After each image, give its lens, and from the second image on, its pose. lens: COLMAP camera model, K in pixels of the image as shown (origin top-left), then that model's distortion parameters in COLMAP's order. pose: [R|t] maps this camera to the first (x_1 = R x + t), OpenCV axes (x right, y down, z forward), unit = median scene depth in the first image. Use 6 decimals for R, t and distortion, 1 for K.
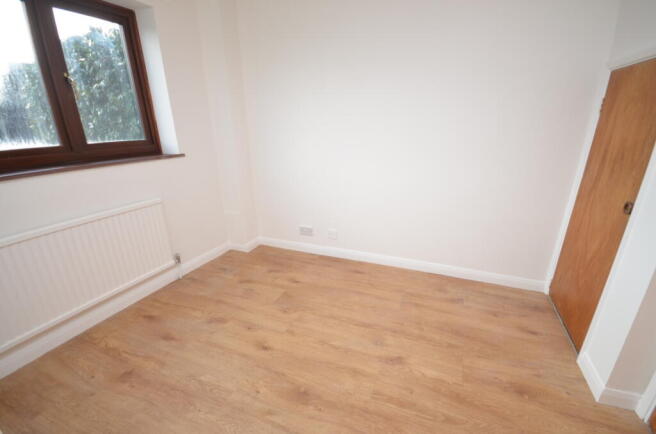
lens RADIAL K [[283.9, 0, 332.0], [0, 283.9, 220.7], [0, 0, 1]] dist [0.000032, -0.000001]
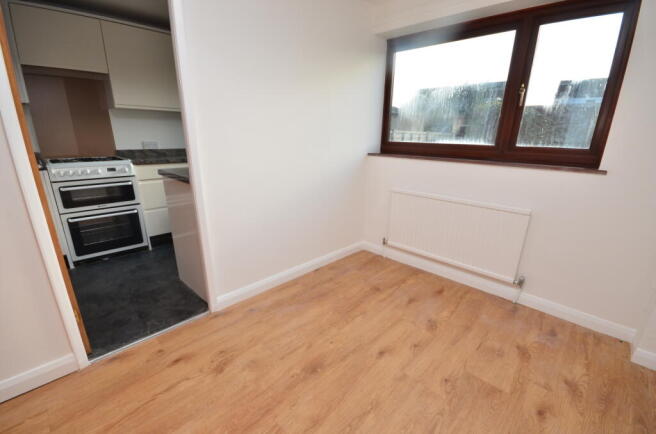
lens RADIAL K [[283.9, 0, 332.0], [0, 283.9, 220.7], [0, 0, 1]] dist [0.000032, -0.000001]
pose [[-0.347566, 0.275617, -0.896233, 0.501817], [-0.322213, 0.862508, 0.390203, -0.234021], [0.880555, 0.424399, -0.210971, 0.766039]]
